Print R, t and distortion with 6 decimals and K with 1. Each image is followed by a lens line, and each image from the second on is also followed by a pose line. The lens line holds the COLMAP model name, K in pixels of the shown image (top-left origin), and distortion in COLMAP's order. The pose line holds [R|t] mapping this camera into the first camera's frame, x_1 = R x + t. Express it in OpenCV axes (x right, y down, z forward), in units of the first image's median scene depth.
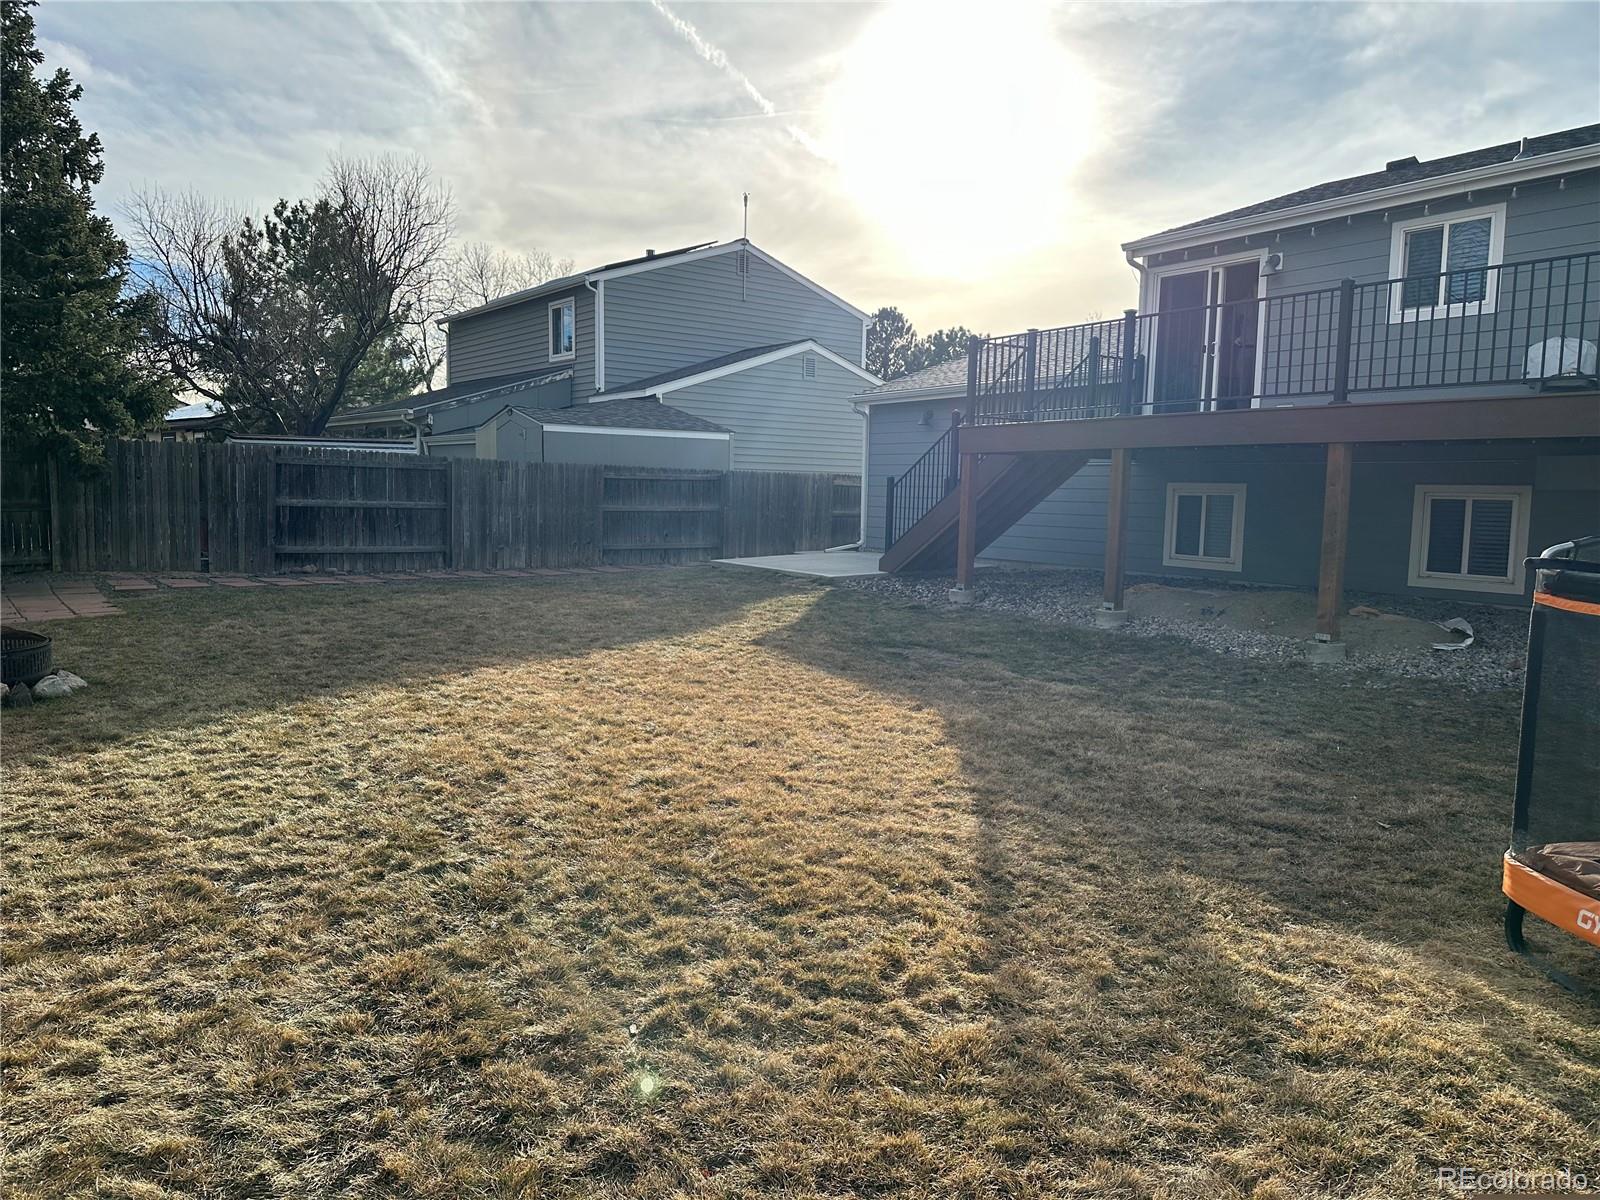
lens RADIAL K [[1130.4, 0, 791.2], [0, 1130.4, 604.1], [0, 0, 1]] dist [0.081495, -0.077389]
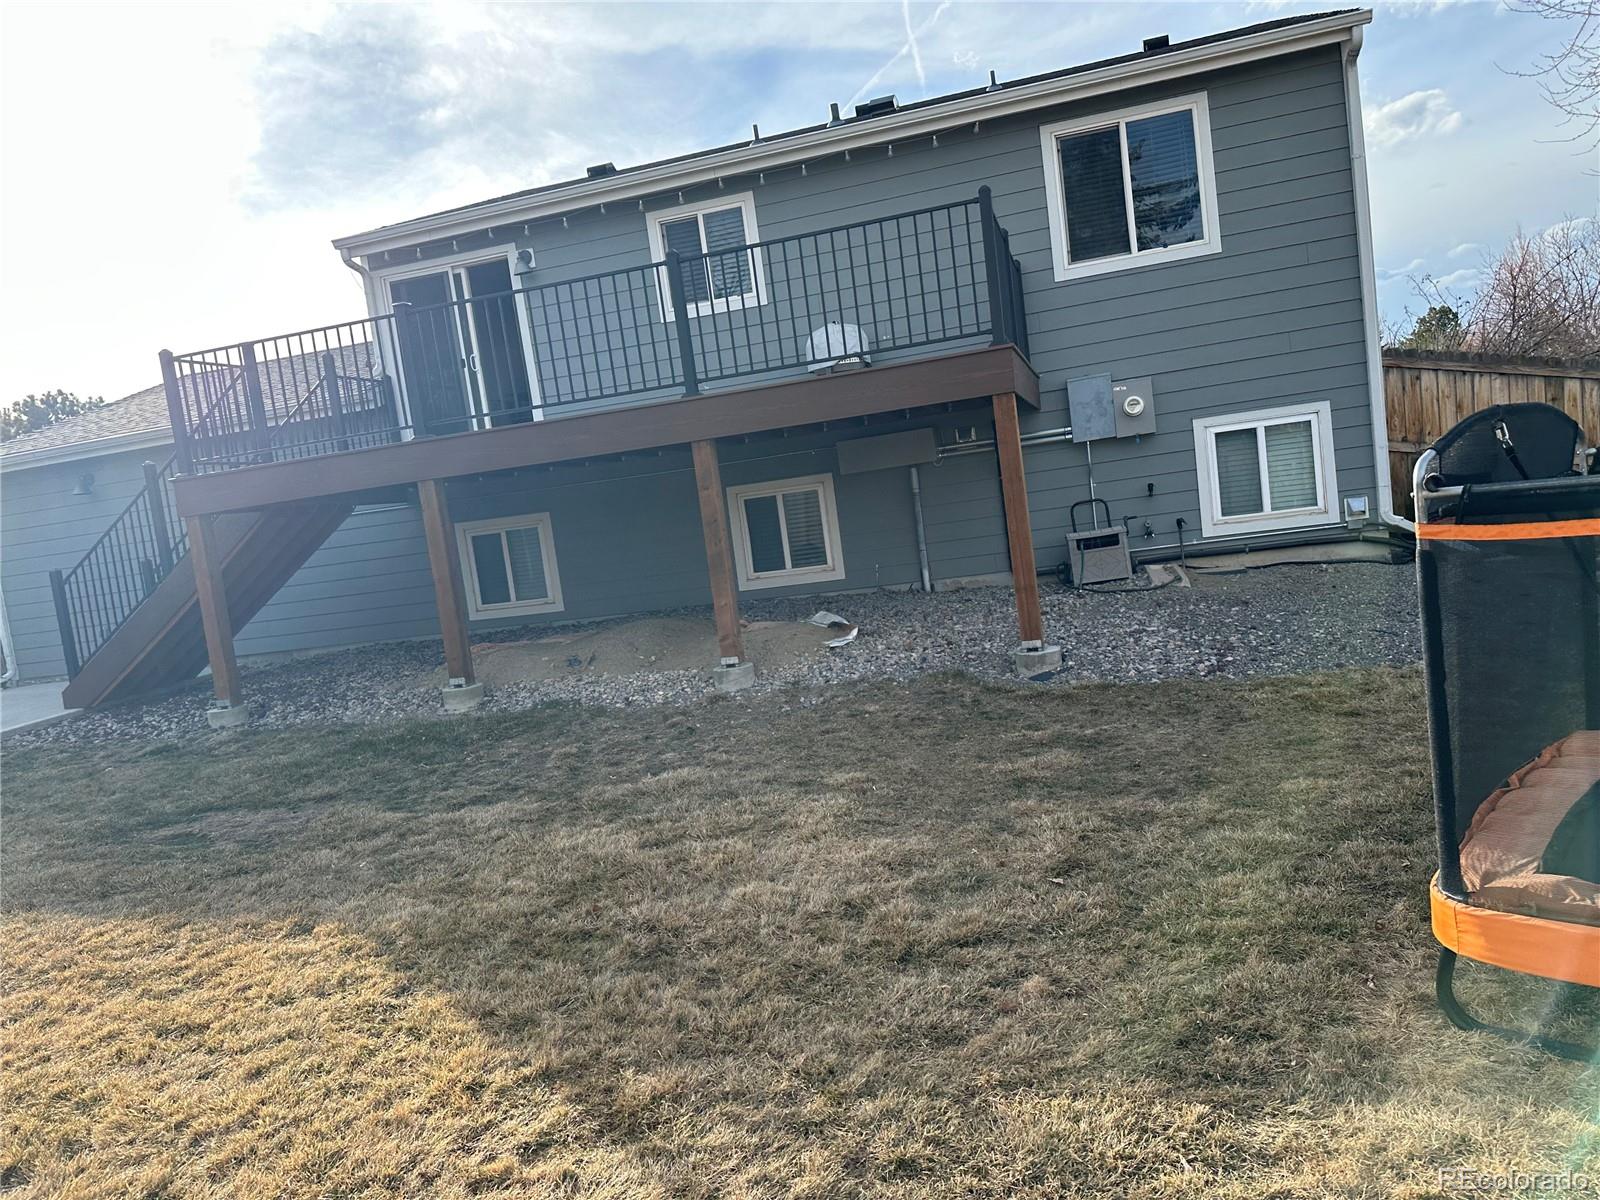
lens RADIAL K [[1130.4, 0, 816.2], [0, 1130.4, 601.5], [0, 0, 1]] dist [0.081495, -0.077389]
pose [[0.742828, -0.186580, 0.642958, -0.024250], [0.216782, 0.975673, 0.032676, -0.021058], [-0.633413, 0.115109, 0.765204, 0.207530]]
